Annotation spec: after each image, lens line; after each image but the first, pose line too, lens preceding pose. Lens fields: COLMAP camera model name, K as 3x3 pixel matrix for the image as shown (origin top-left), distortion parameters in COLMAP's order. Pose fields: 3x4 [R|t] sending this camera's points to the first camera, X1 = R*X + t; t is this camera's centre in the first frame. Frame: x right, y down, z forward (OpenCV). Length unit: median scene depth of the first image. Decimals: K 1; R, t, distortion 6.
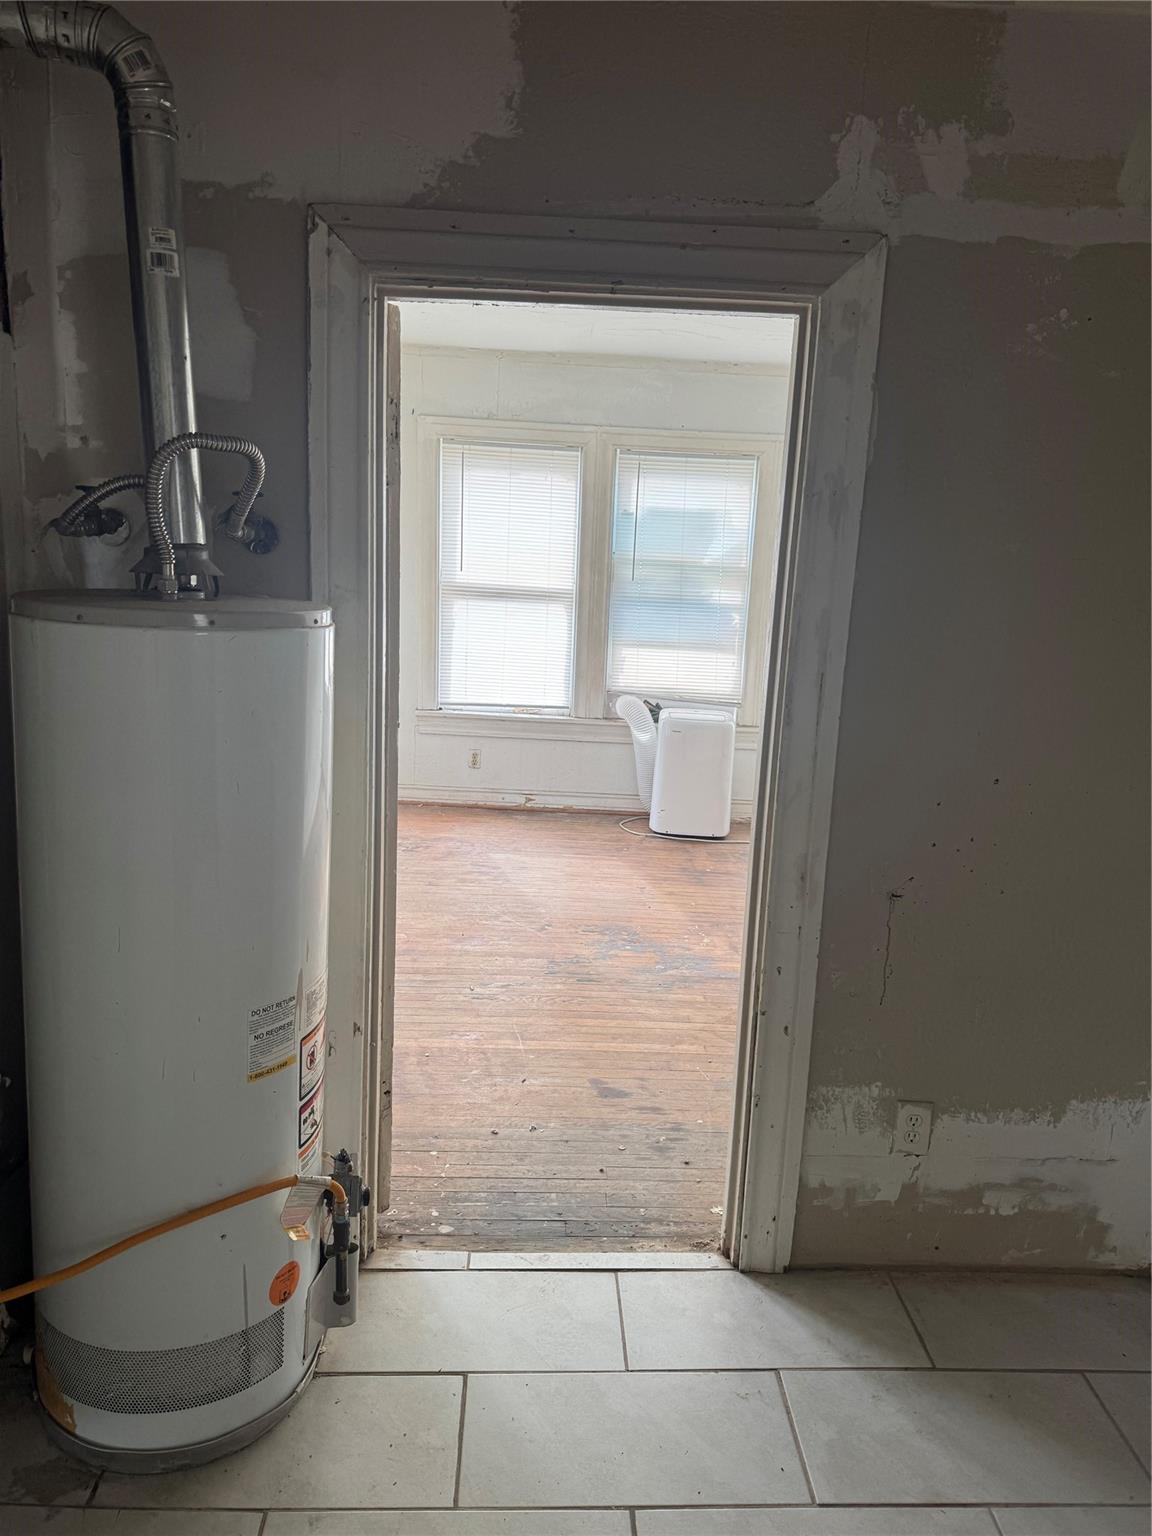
lens RADIAL K [[1074.7, 0, 579.2], [0, 1074.7, 764.6], [0, 0, 1]] dist [0.115712, -0.161469]
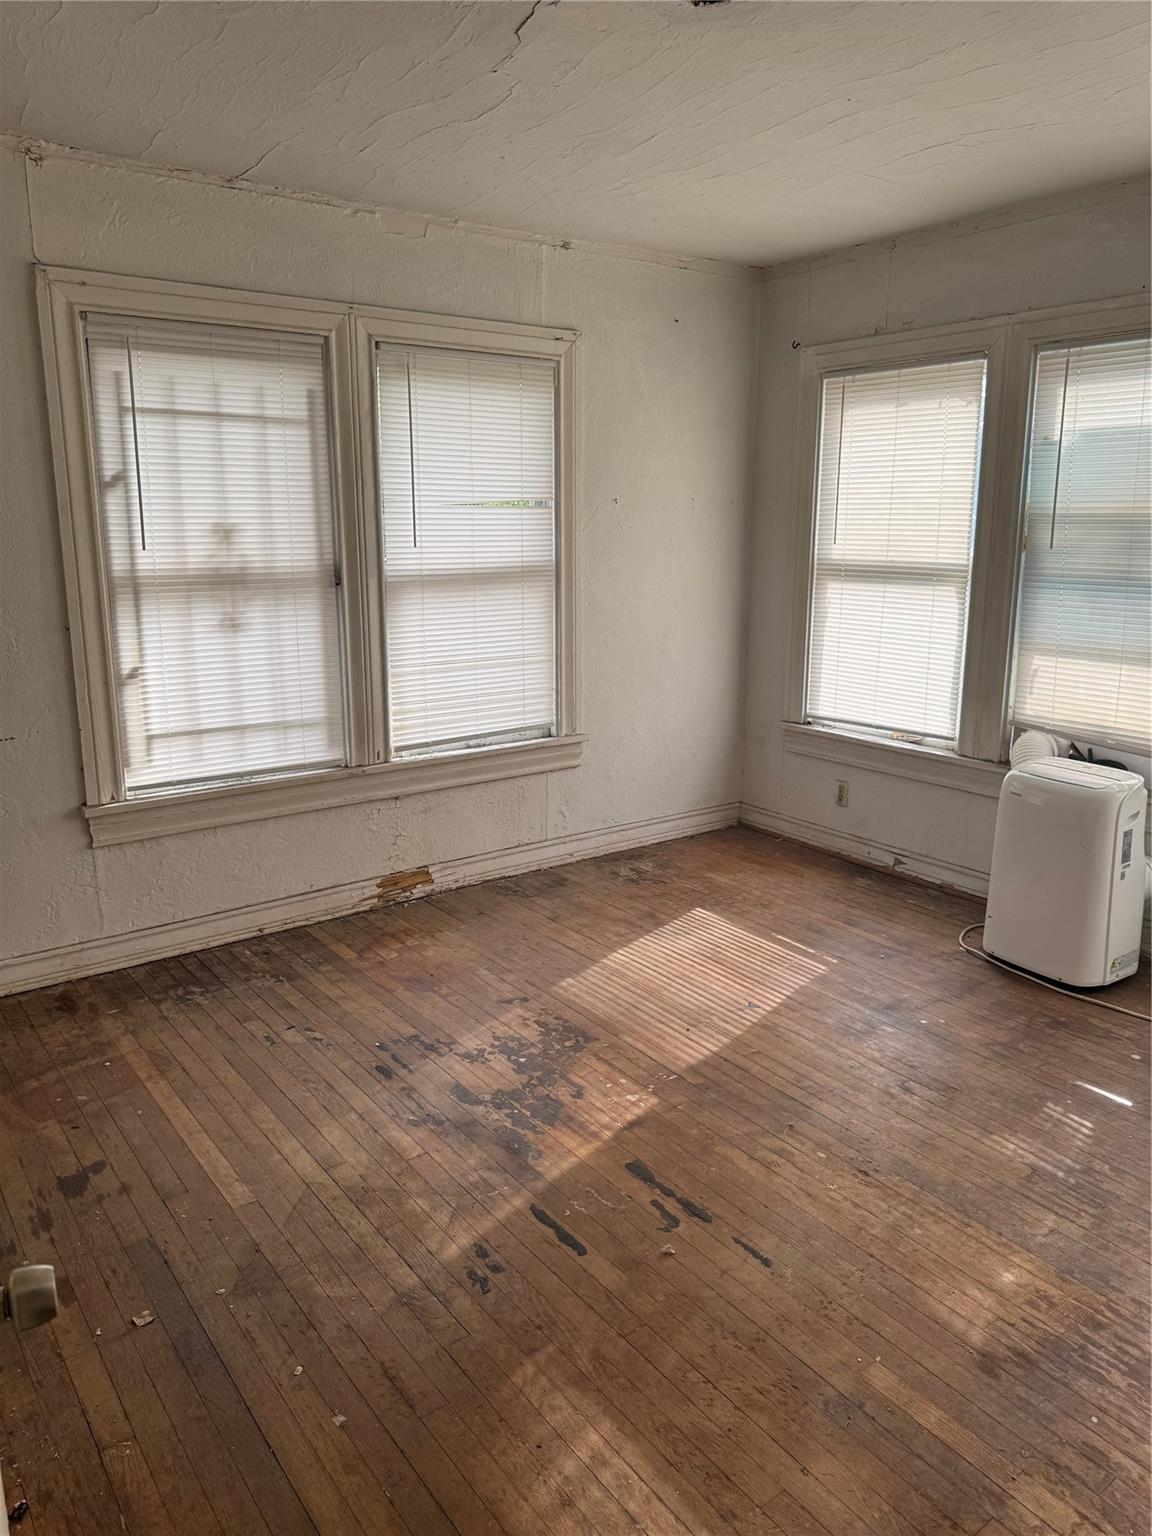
lens RADIAL K [[1080.7, 0, 576.0], [0, 1080.7, 768.0], [0, 0, 1]] dist [0.087494, -0.161865]
pose [[0.568690, 0.133651, -0.811621, 0.431356], [-0.139076, 0.988128, 0.065268, -0.048726], [0.810709, 0.075760, 0.580527, 0.422654]]
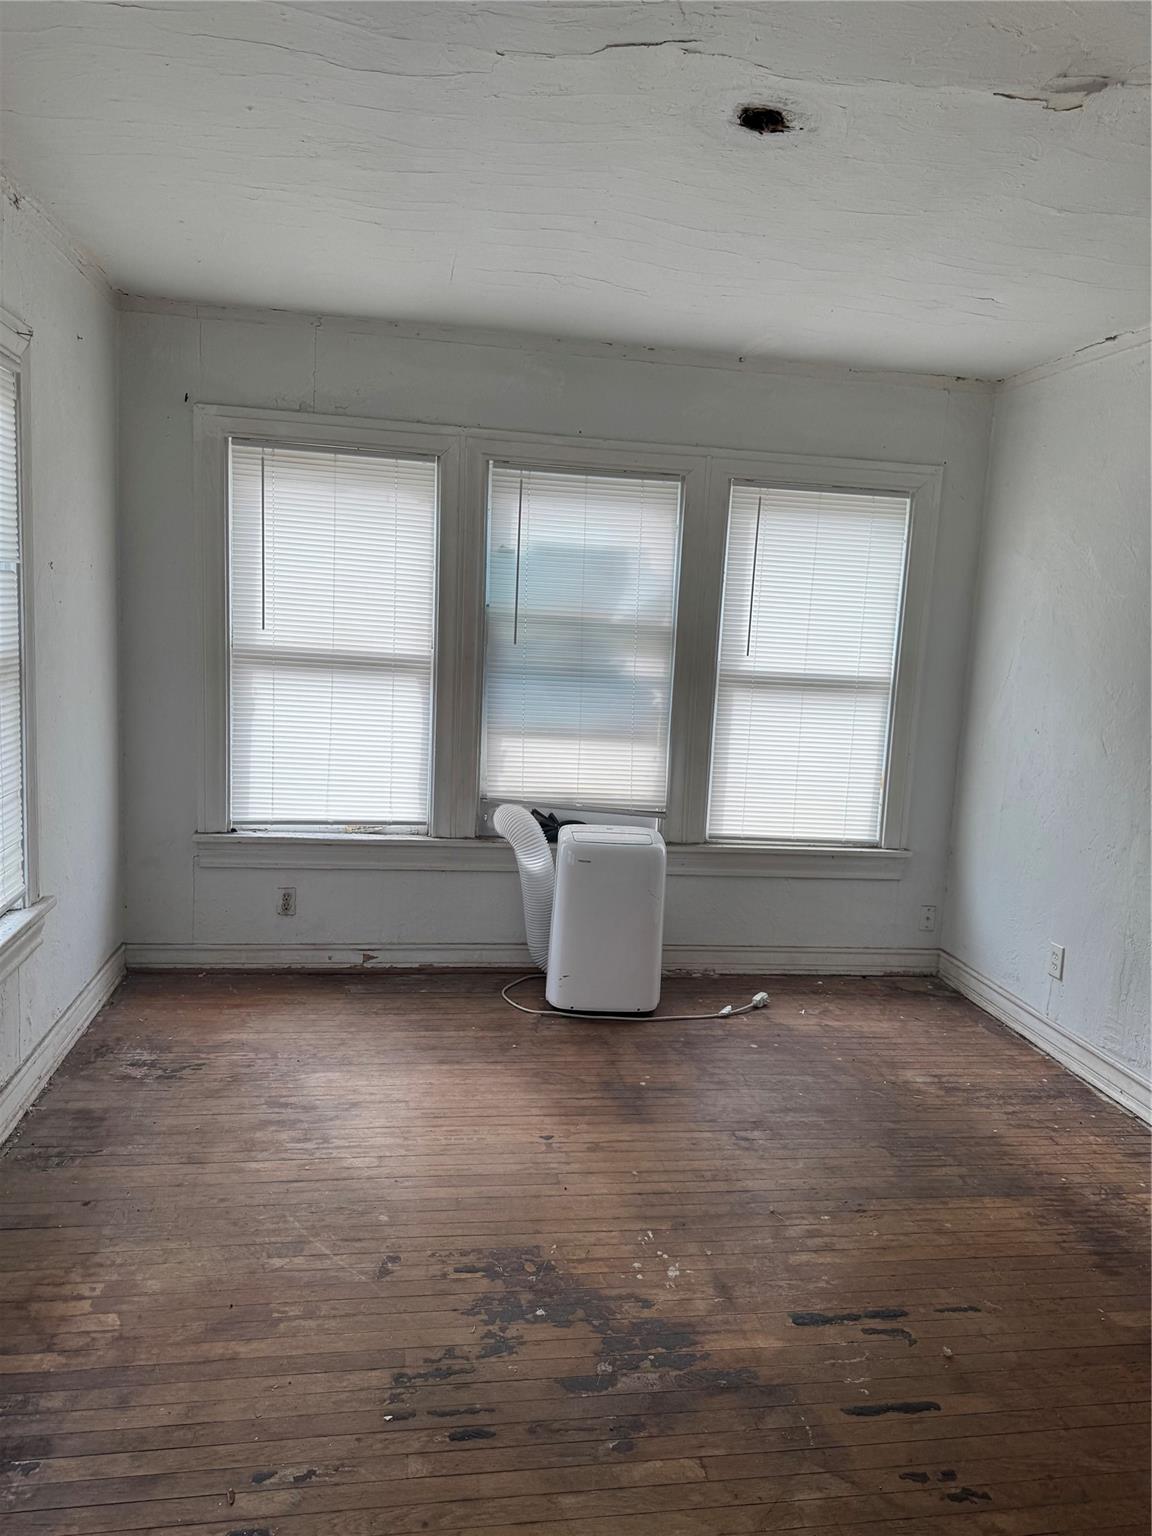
lens RADIAL K [[1074.7, 0, 579.2], [0, 1074.7, 764.6], [0, 0, 1]] dist [0.115712, -0.161469]
pose [[0.990958, -0.012929, 0.133546, -0.004025], [0.019733, 0.998567, -0.049747, -0.056597], [-0.132712, 0.051933, 0.989793, 0.302174]]
